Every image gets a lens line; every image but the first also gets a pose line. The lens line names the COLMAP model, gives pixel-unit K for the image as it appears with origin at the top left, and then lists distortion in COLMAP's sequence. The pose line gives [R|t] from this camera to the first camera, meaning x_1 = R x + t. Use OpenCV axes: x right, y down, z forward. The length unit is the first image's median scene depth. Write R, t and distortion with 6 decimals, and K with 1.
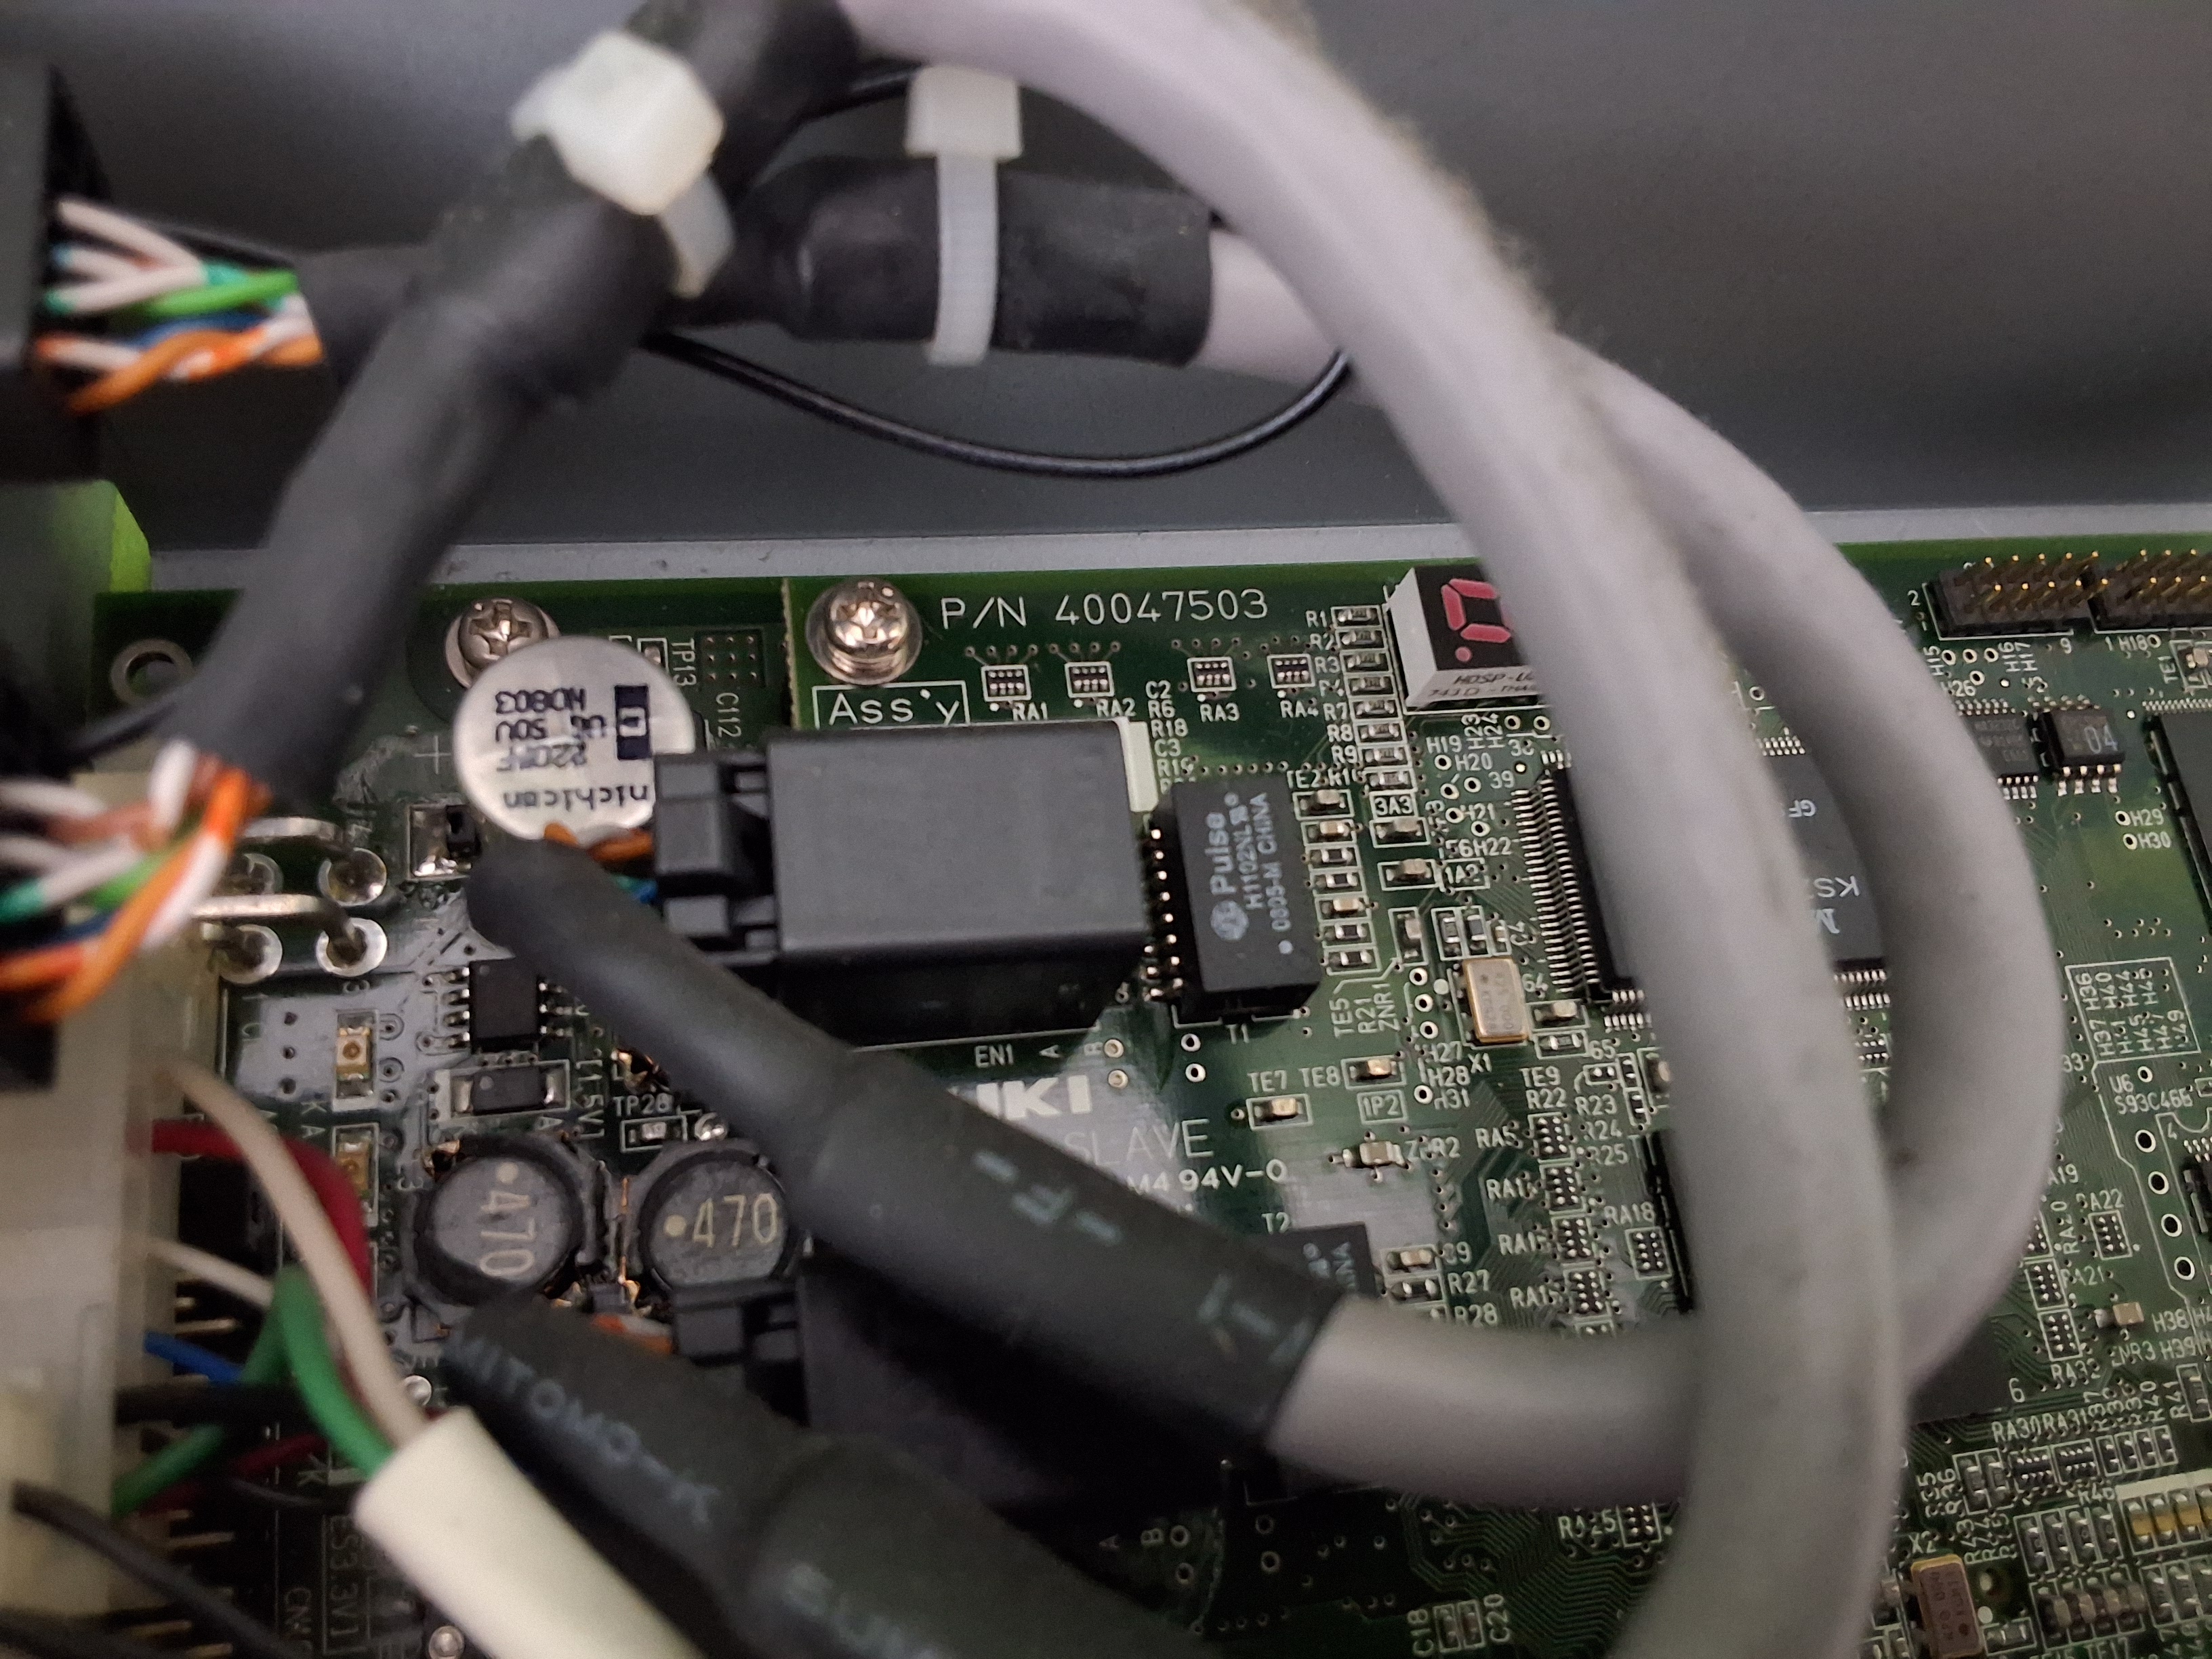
lens RADIAL K [[1902.9, 0, 1107.7], [0, 1902.9, 806.5], [0, 0, 1]] dist [0.143822, -0.266309]
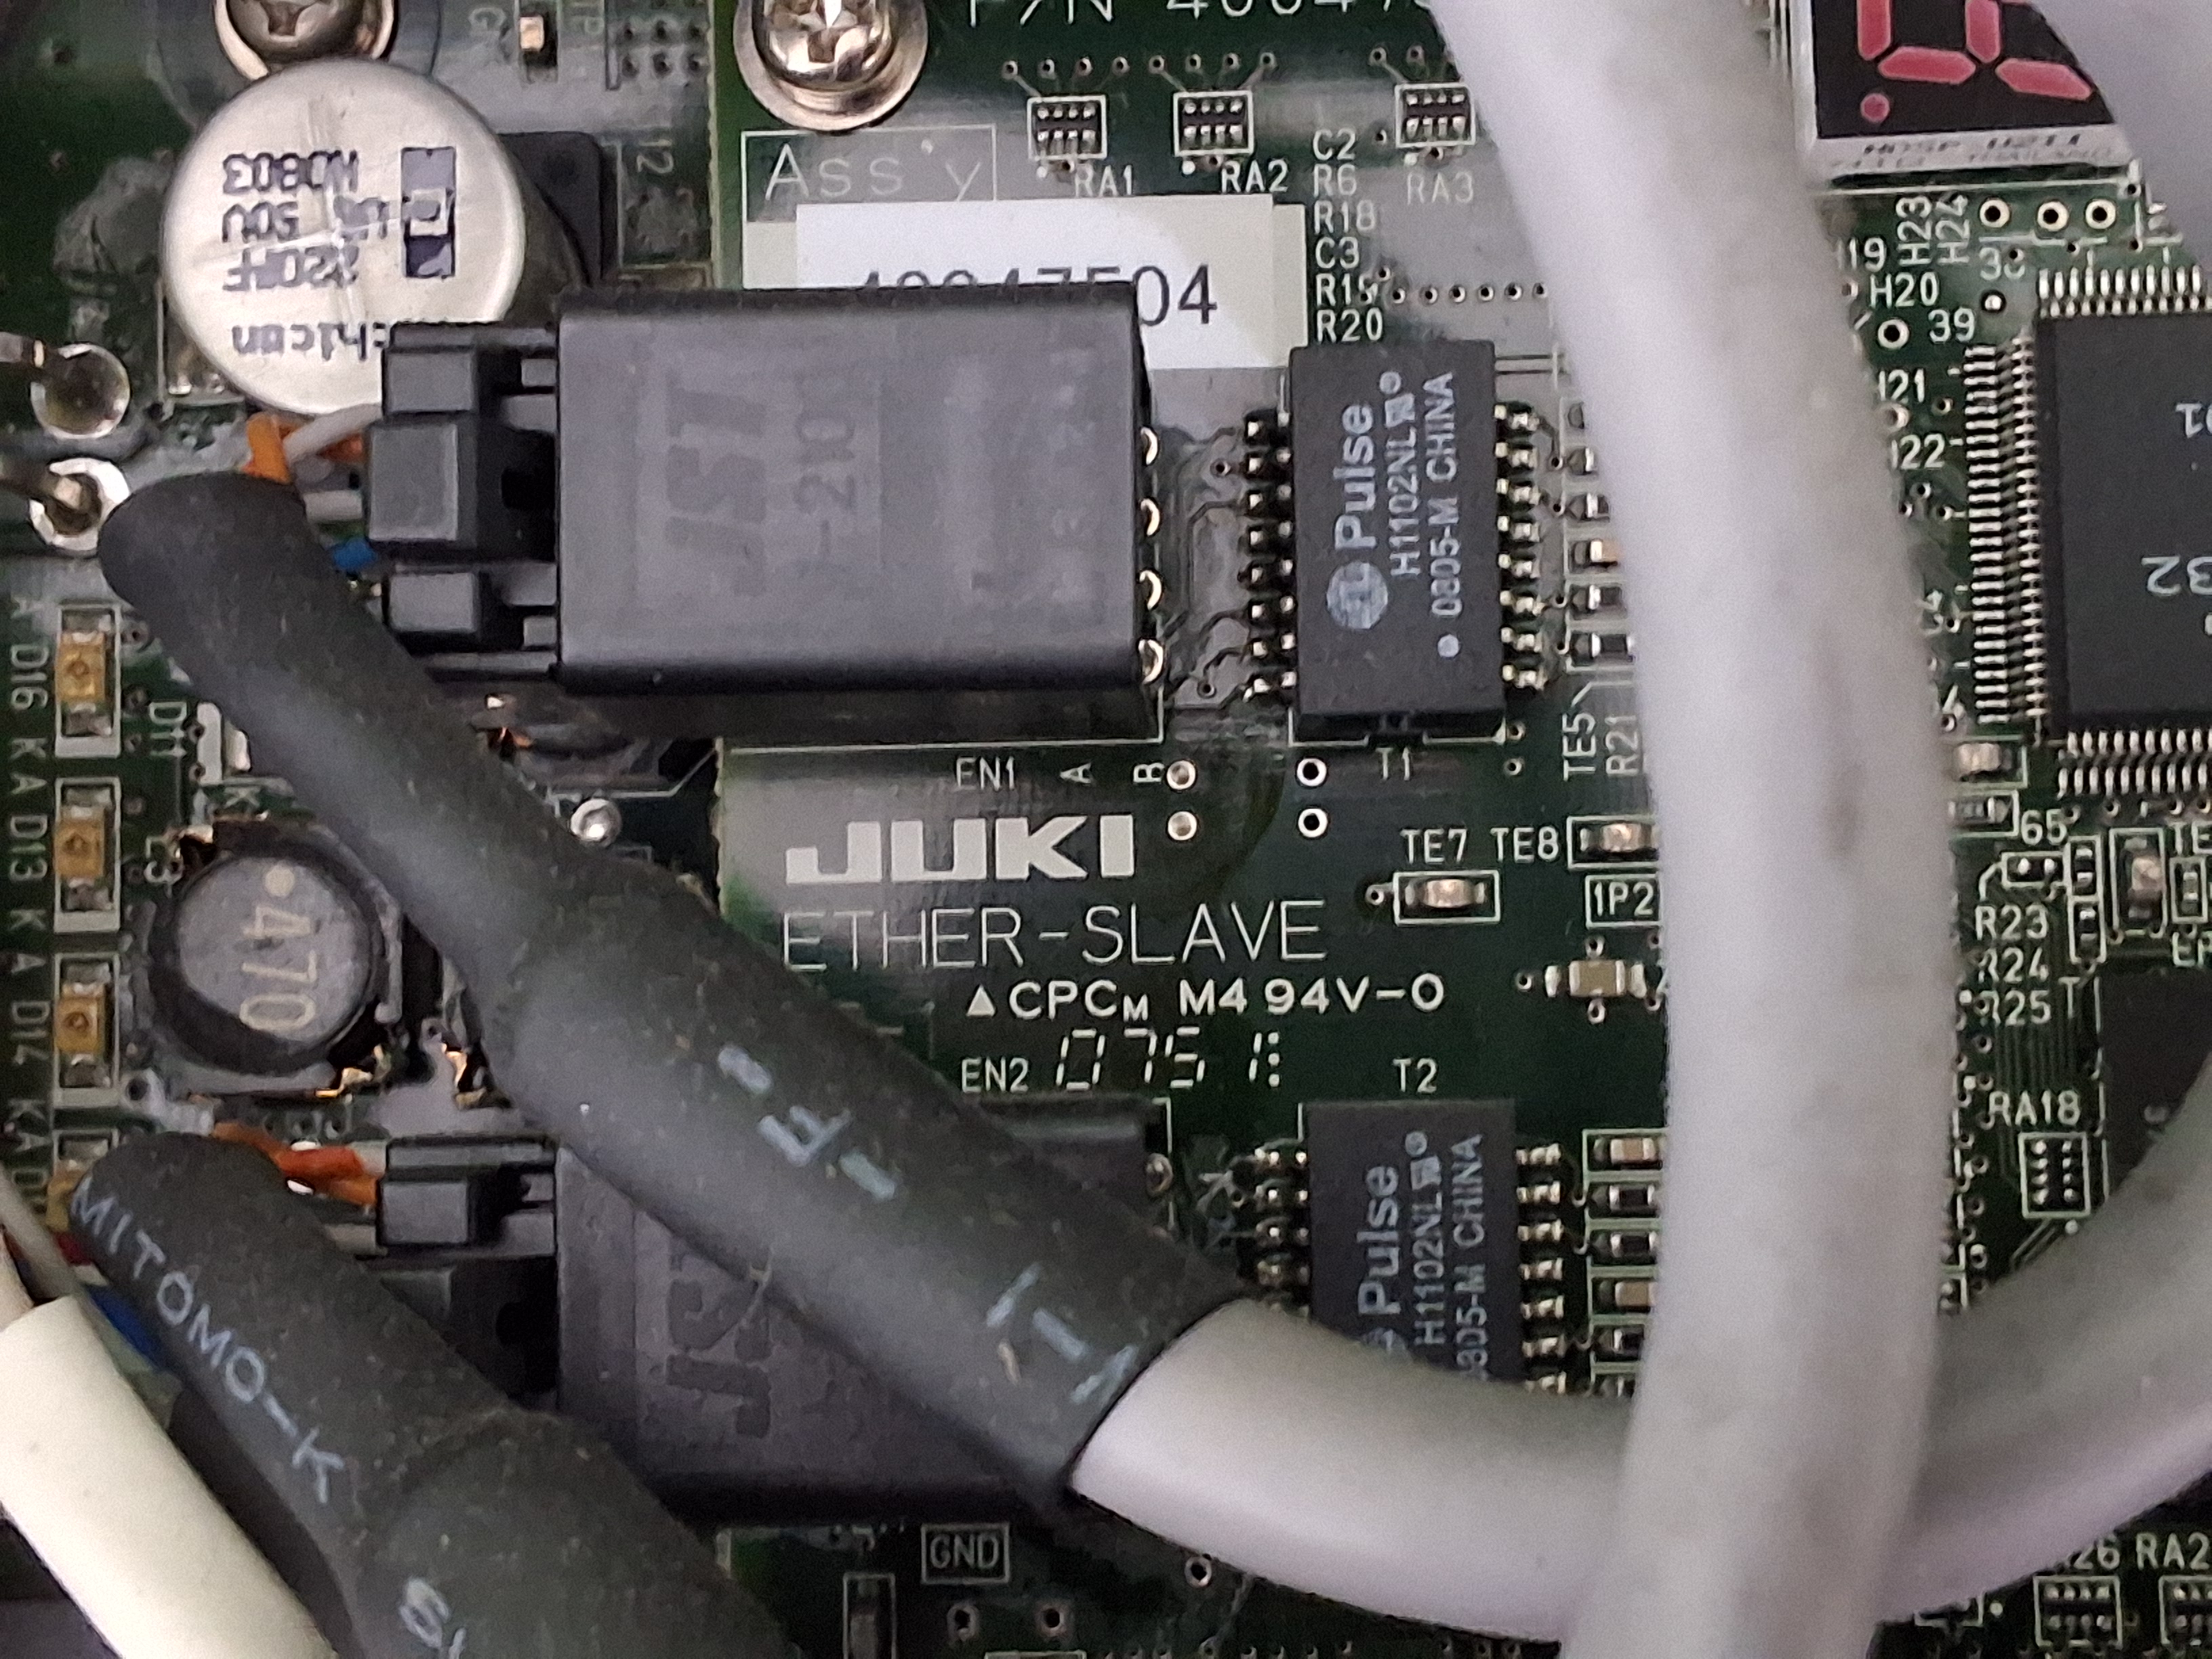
lens RADIAL K [[3892.0, 0, 1106.0], [0, 3892.0, 829.5], [0, 0, 1]] dist [0.059567, 0.489805]
pose [[0.963287, 0.092759, -0.251942, 0.298395], [-0.017435, 0.958051, 0.286068, -0.215098], [0.267908, -0.271173, 0.924495, -0.169202]]
